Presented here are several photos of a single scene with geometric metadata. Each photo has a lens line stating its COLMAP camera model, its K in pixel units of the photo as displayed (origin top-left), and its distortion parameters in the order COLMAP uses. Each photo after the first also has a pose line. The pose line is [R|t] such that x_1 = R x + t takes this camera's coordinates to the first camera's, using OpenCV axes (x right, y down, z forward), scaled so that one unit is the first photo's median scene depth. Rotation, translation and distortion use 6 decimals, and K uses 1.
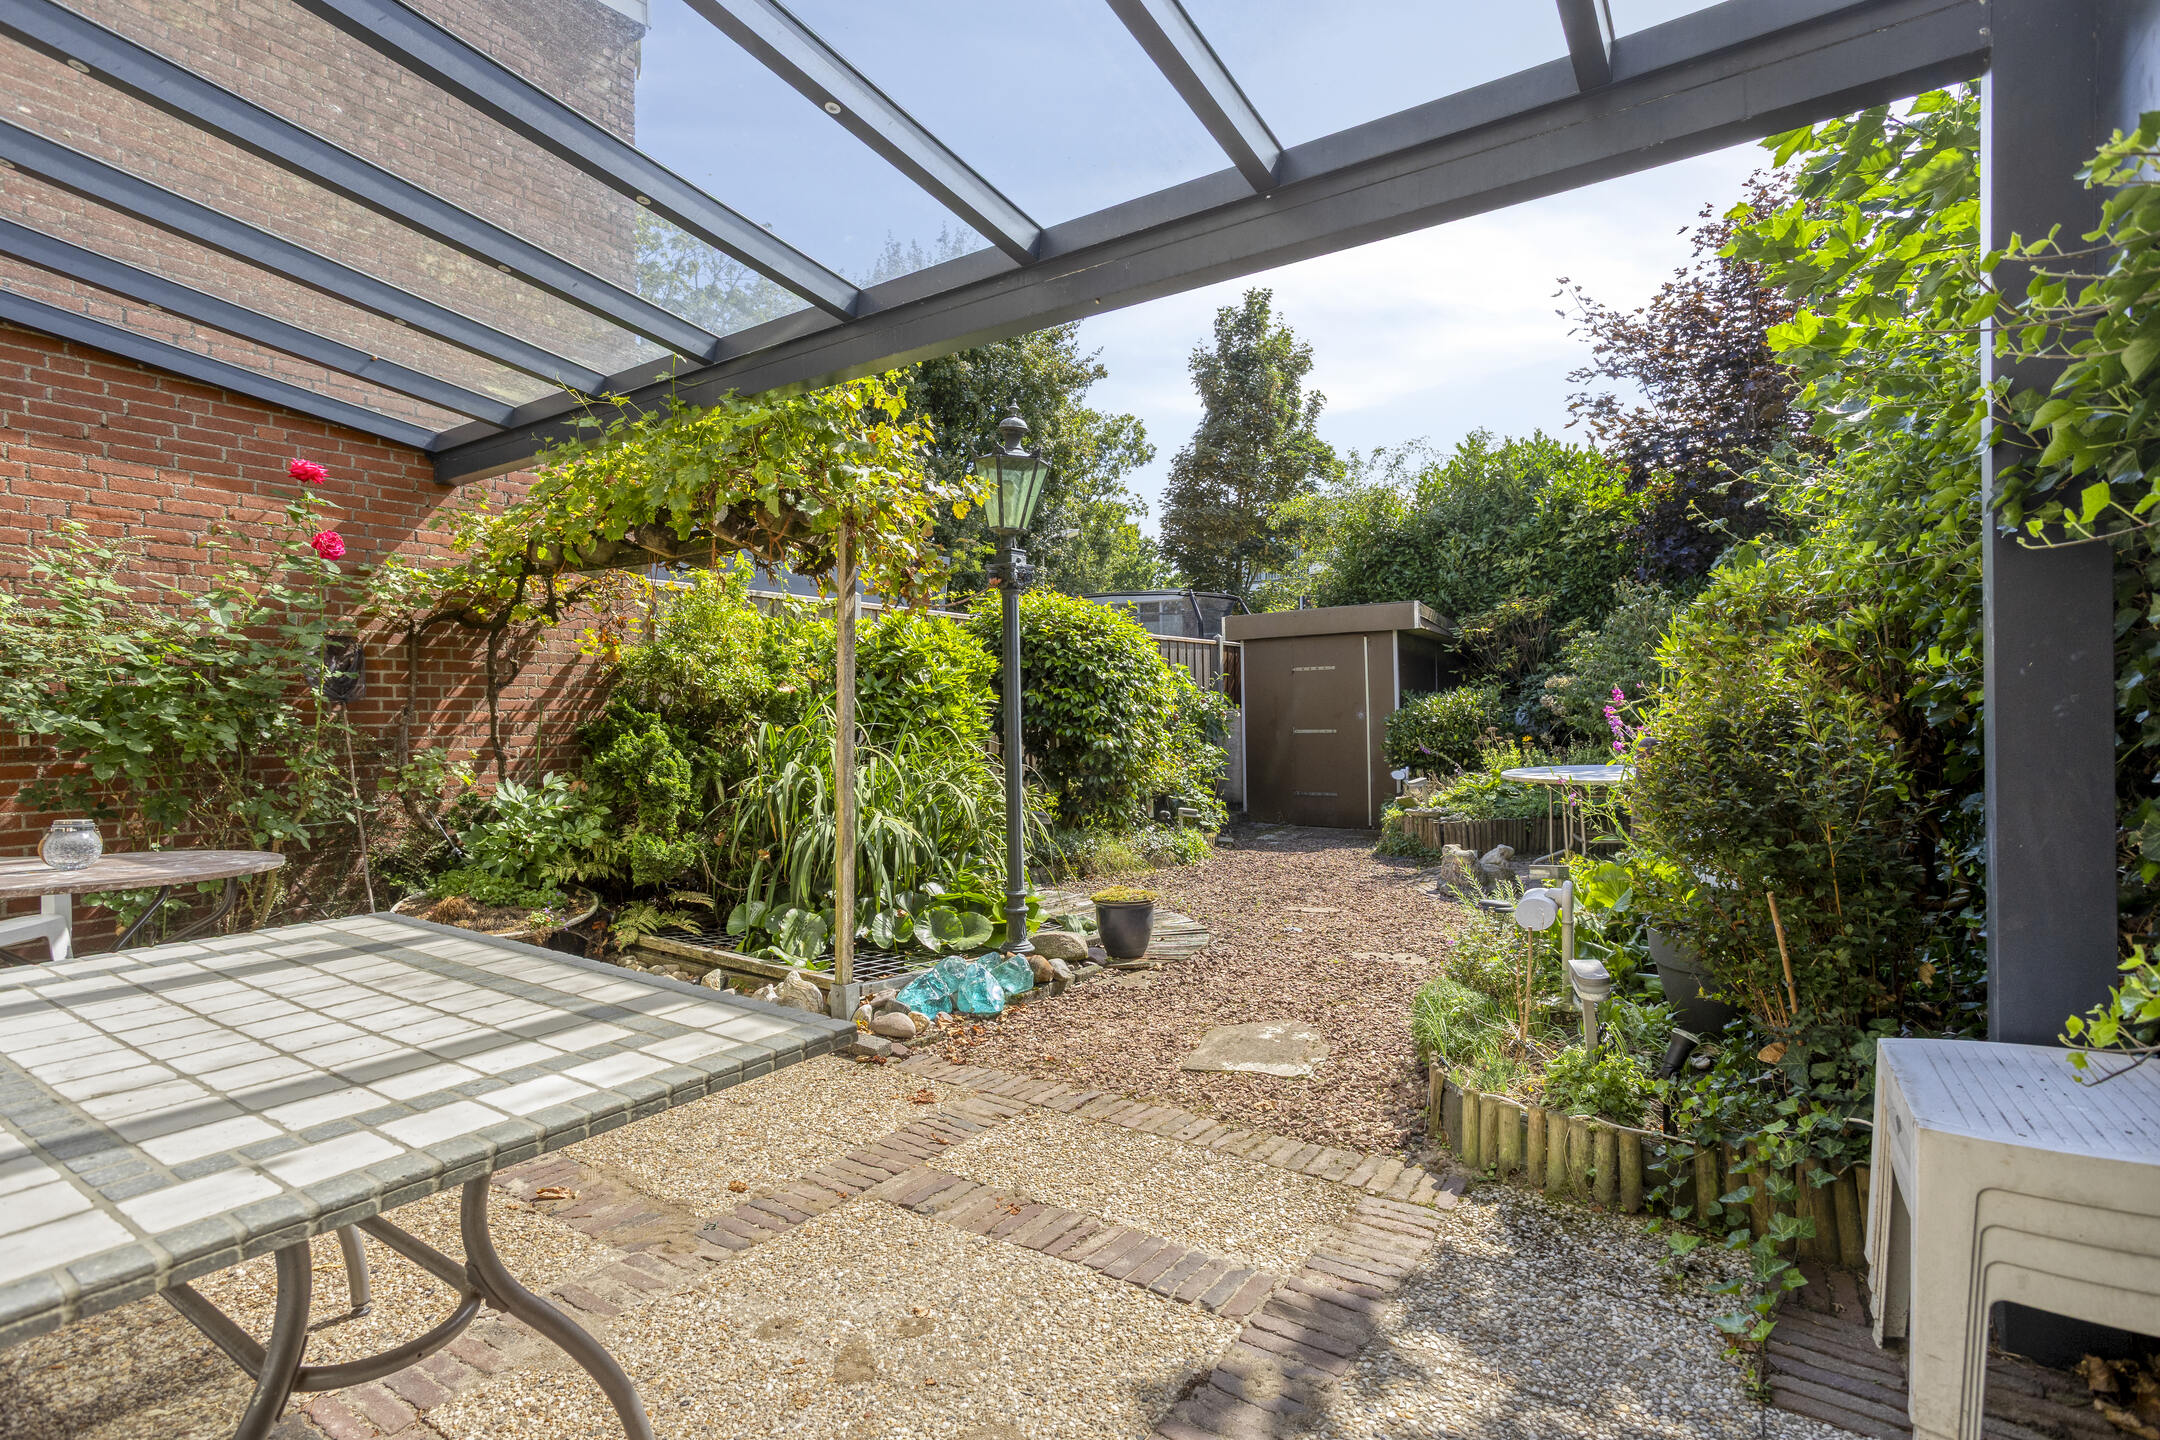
lens RADIAL K [[1046.8, 0, 1072.8], [0, 1046.8, 702.6], [0, 0, 1]] dist [-0.025672, 0.008000]
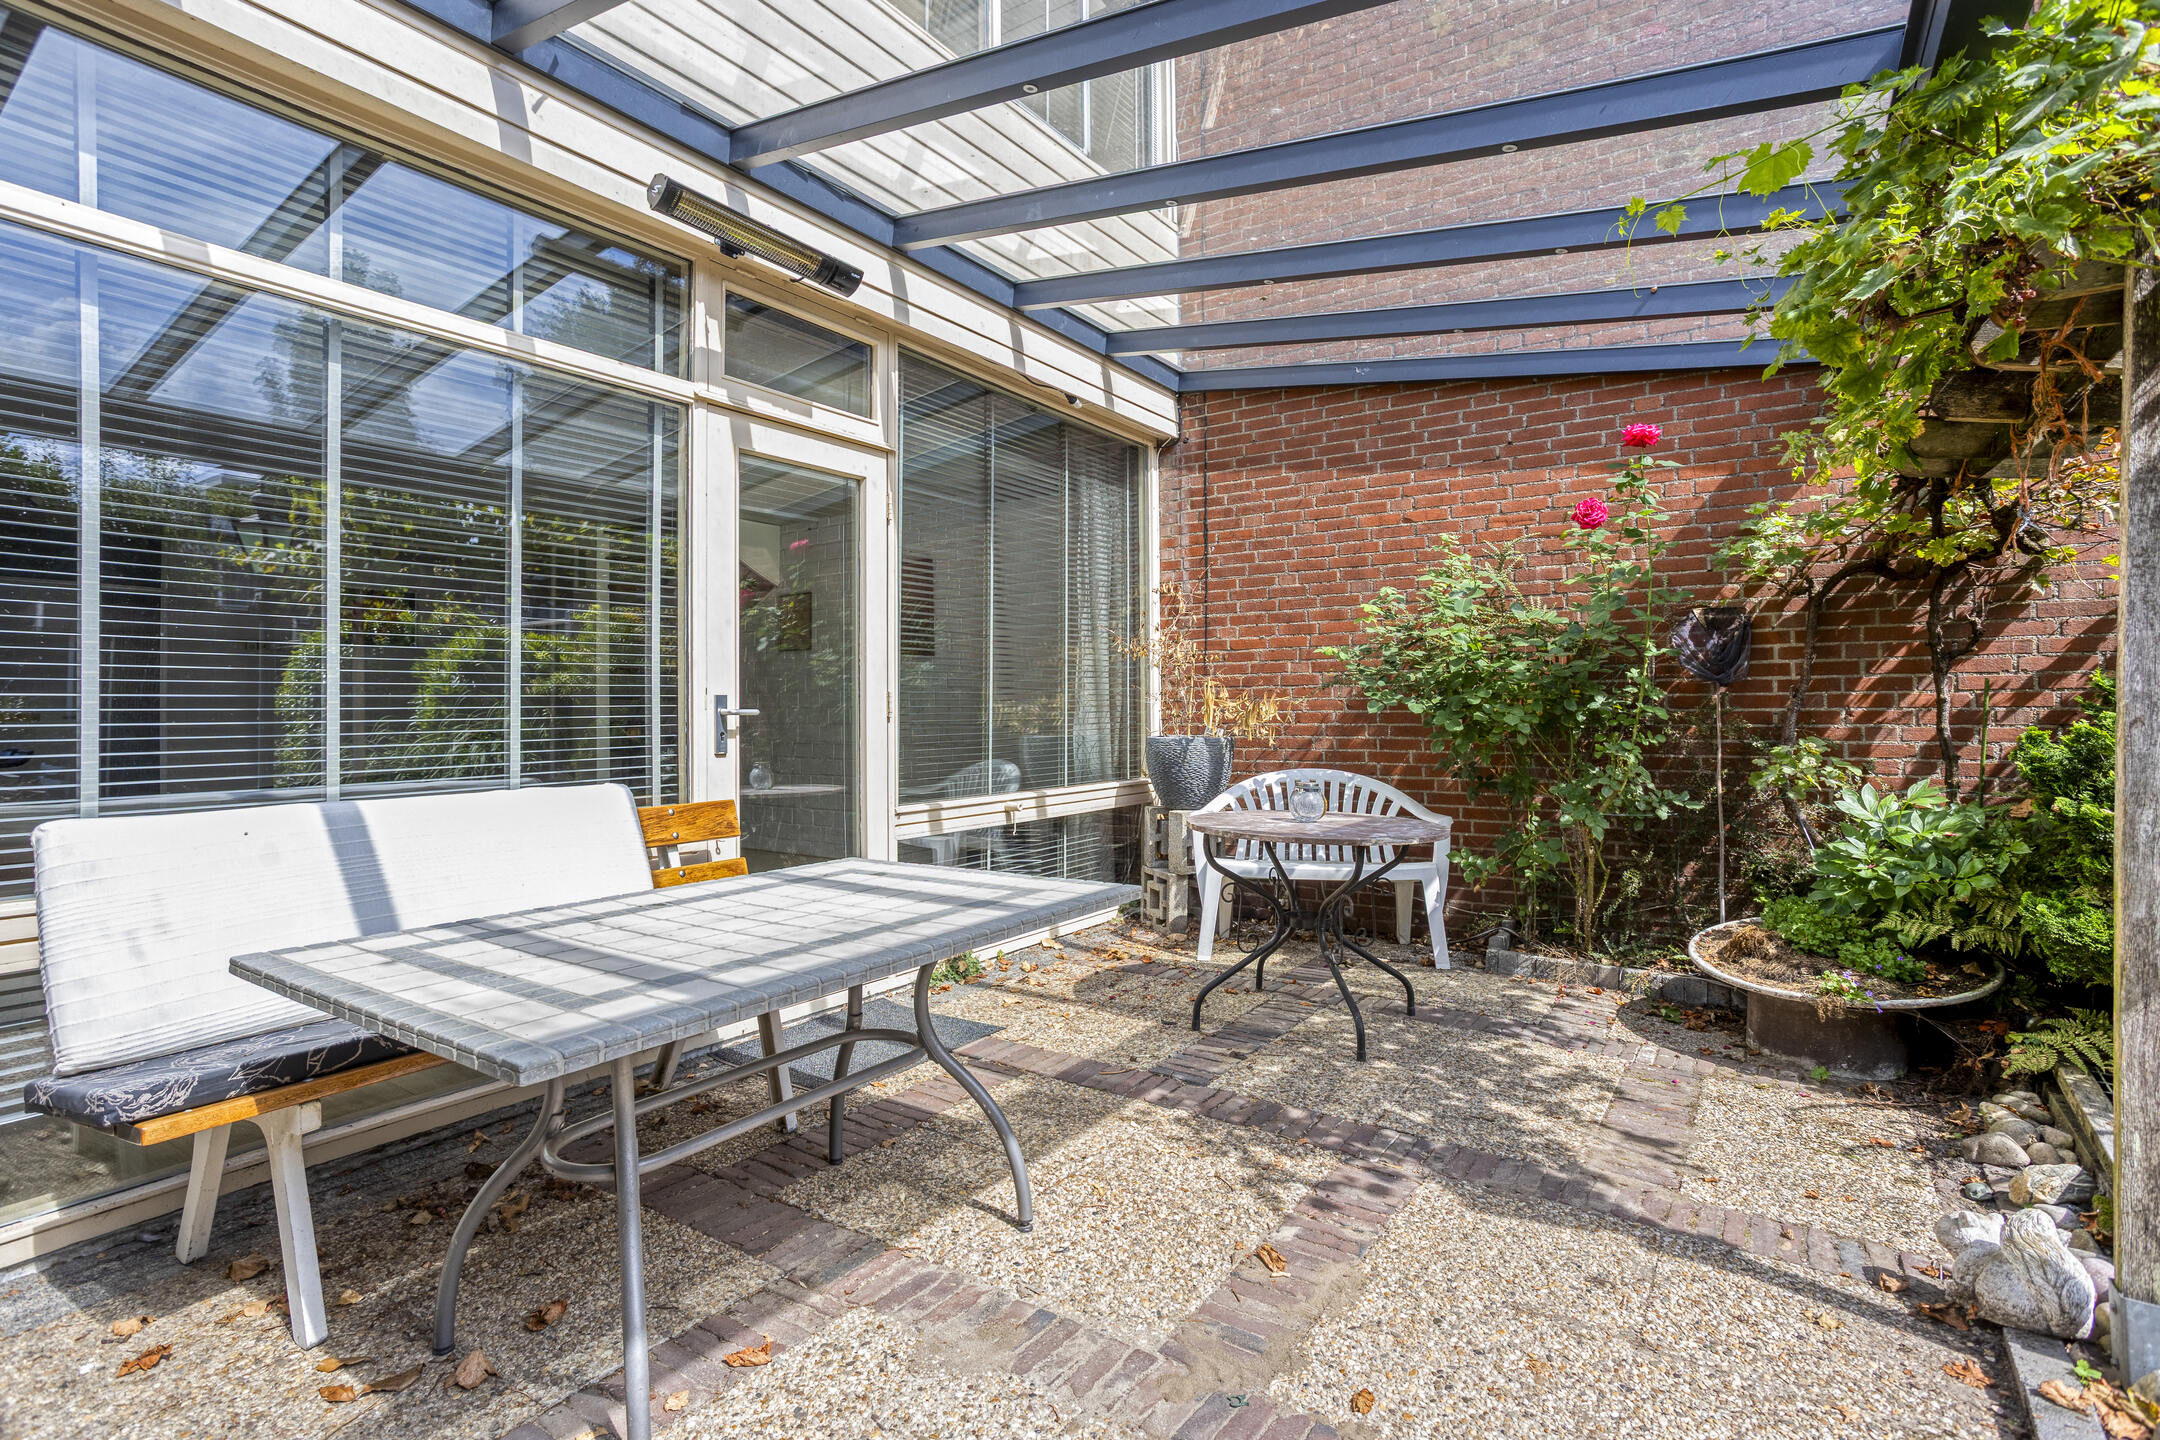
lens RADIAL K [[1046.8, 0, 1069.3], [0, 1046.8, 708.1], [0, 0, 1]] dist [-0.025672, 0.008000]
pose [[-0.024577, 0.007461, -0.999670, 0.188227], [0.013078, 0.999889, 0.007141, 0.007473], [0.999612, -0.012899, -0.024672, 0.457158]]
